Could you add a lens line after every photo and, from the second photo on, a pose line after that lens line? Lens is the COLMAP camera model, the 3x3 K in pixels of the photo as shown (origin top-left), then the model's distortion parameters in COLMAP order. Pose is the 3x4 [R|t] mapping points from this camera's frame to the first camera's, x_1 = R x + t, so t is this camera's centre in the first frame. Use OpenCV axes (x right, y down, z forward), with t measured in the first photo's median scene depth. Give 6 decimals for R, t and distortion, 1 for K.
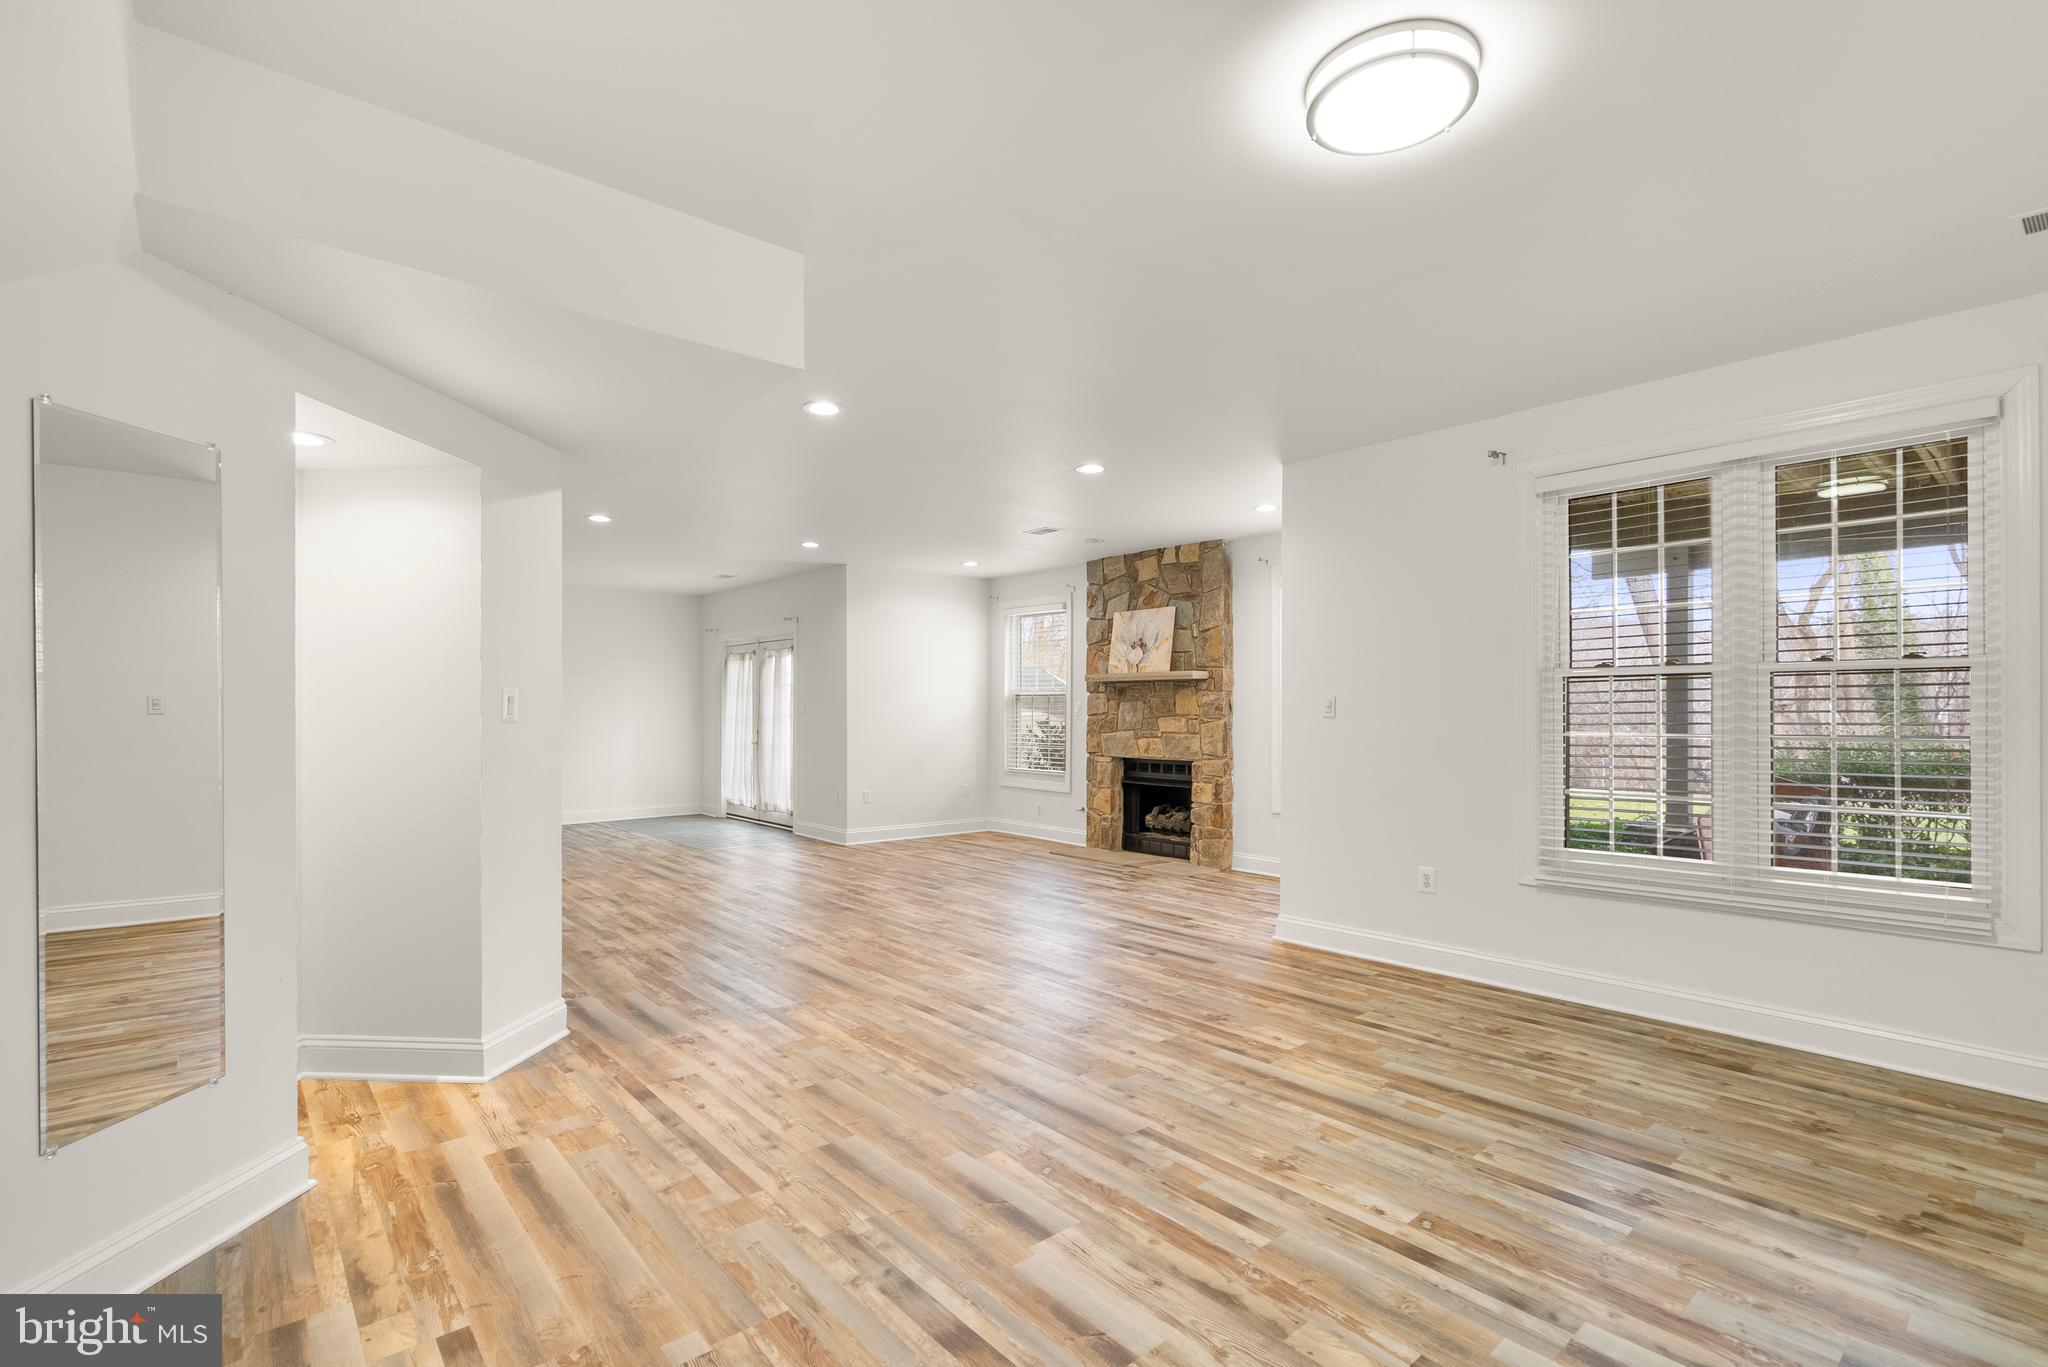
lens RADIAL K [[936.7, 0, 1029.7], [0, 936.7, 716.6], [0, 0, 1]] dist [-0.001978, 0.000075]
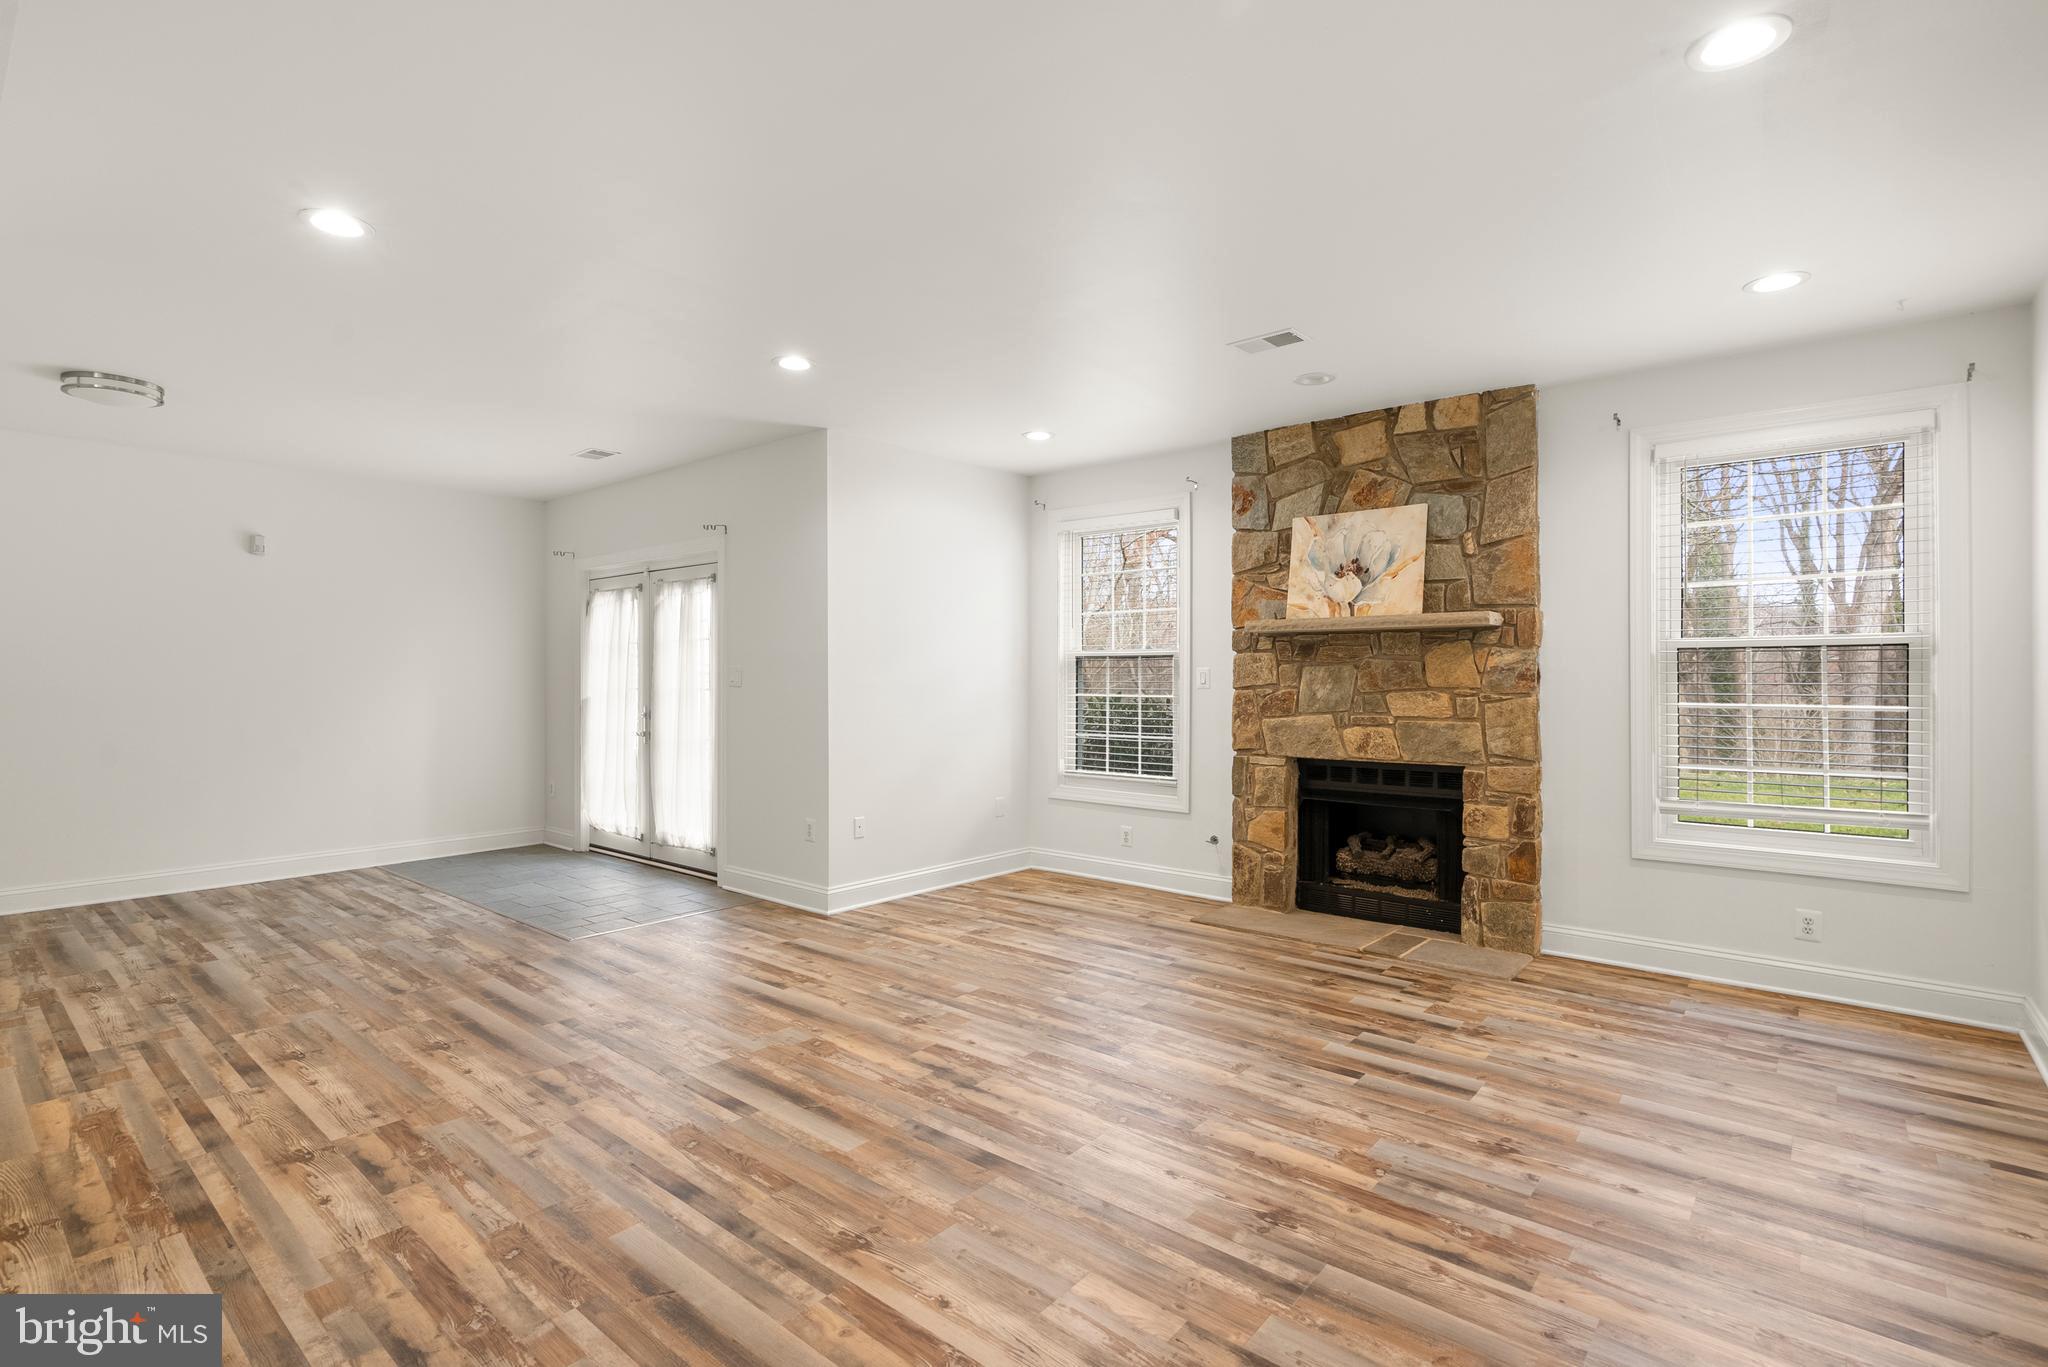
lens RADIAL K [[936.7, 0, 1019.2], [0, 936.7, 684.5], [0, 0, 1]] dist [-0.001978, 0.000075]
pose [[0.986875, -0.000566, 0.161483, -0.182287], [0.000862, 0.999998, -0.001760, -0.002953], [-0.161482, 0.001876, 0.986874, 0.433115]]
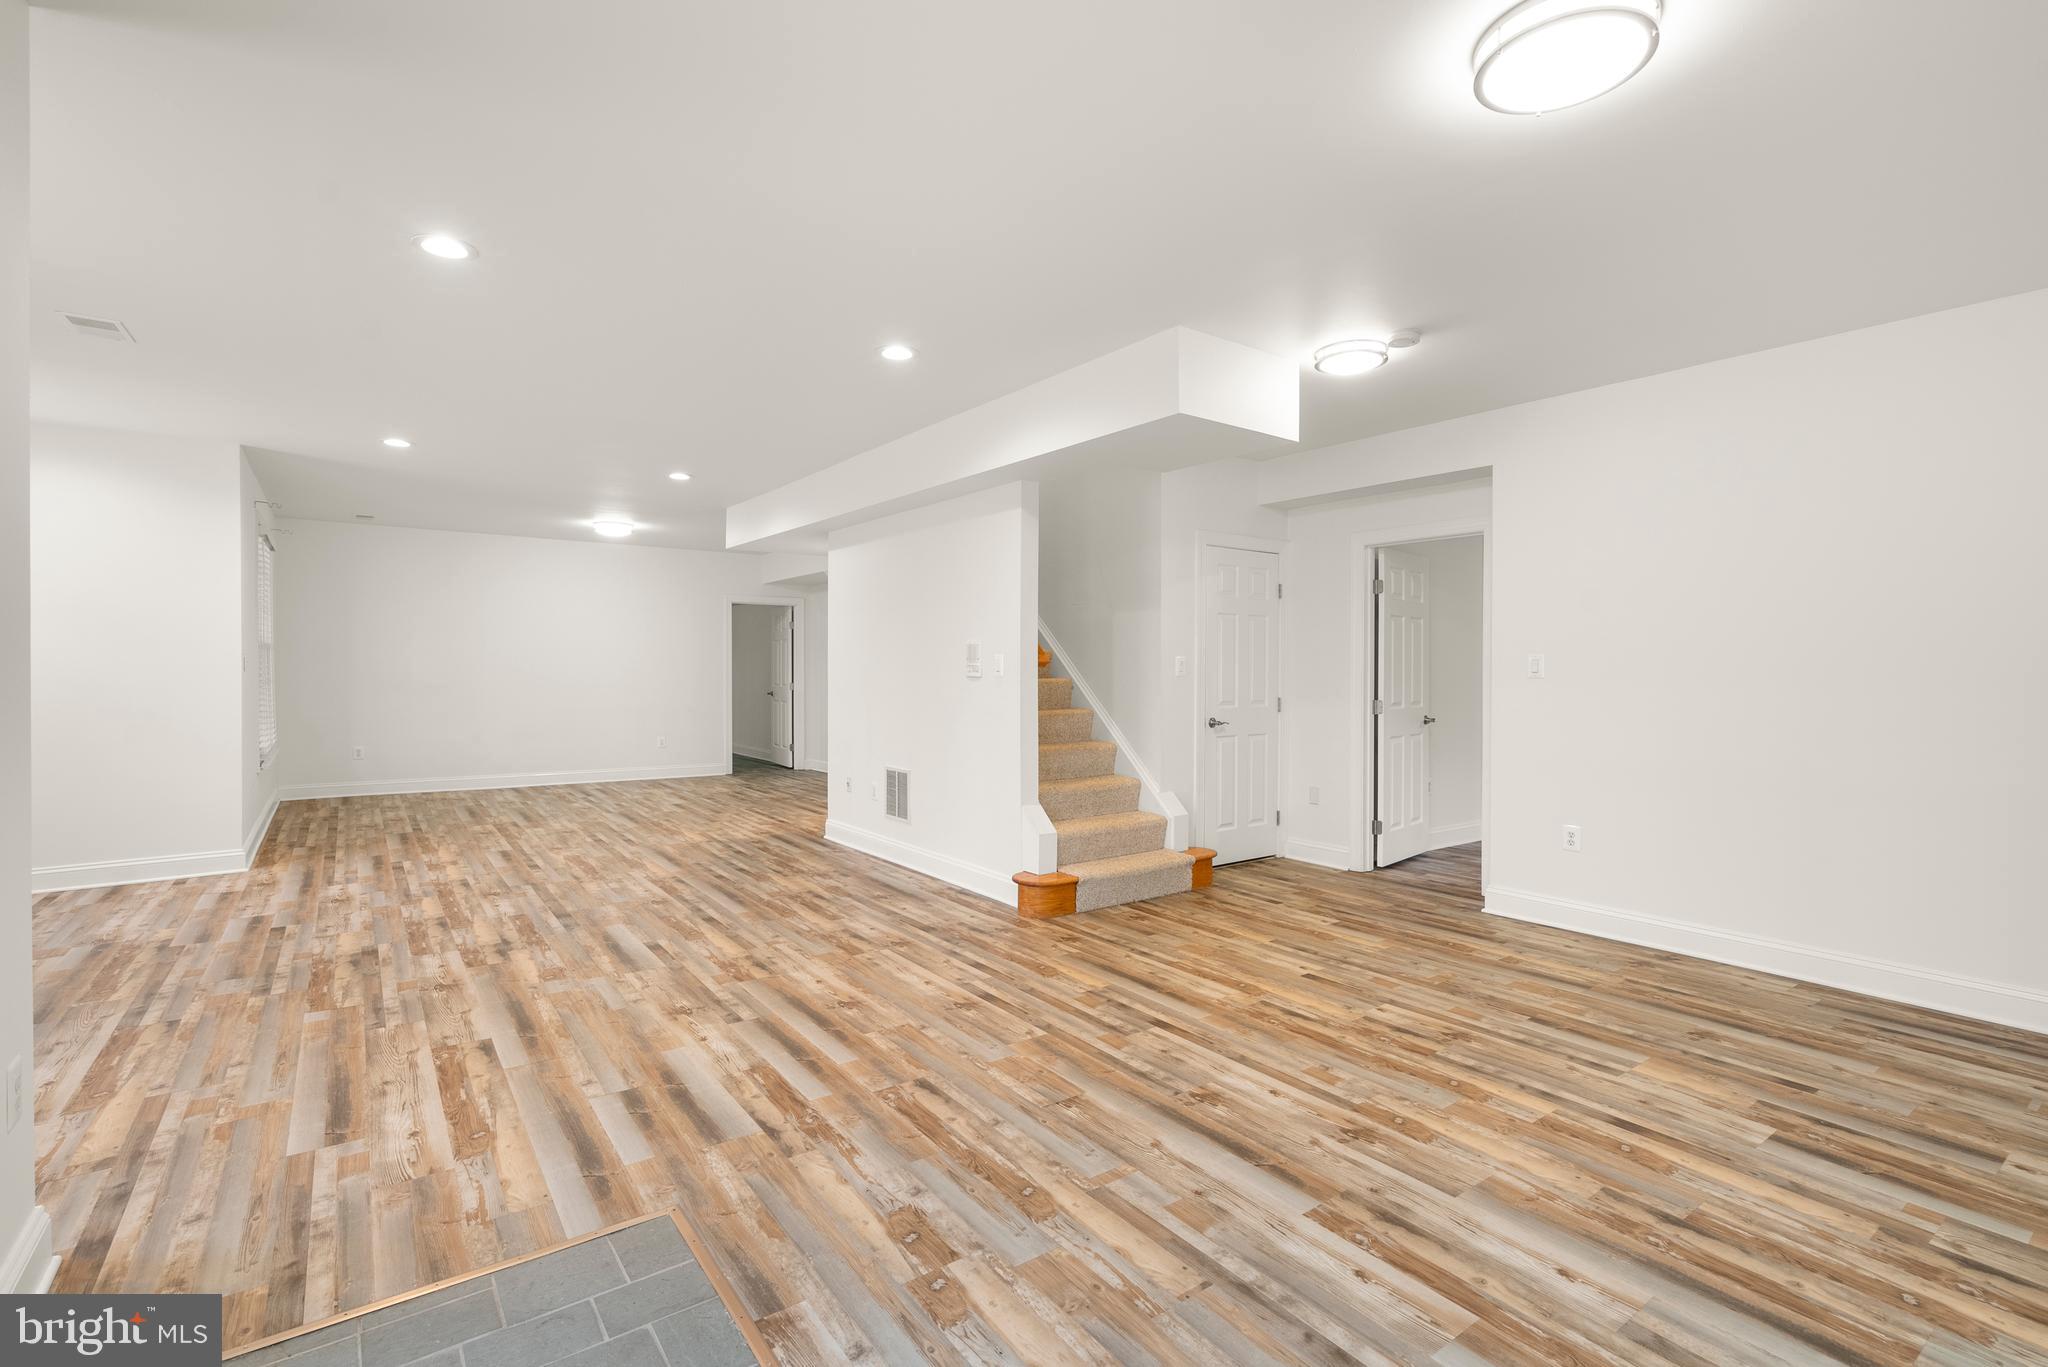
lens RADIAL K [[936.7, 0, 1024.2], [0, 936.7, 675.7], [0, 0, 1]] dist [-0.001978, 0.000075]
pose [[-0.996095, -0.004052, 0.088195, -0.722605], [-0.002808, 0.999895, 0.014232, -0.012652], [-0.088244, 0.013928, -0.996002, 1.981433]]
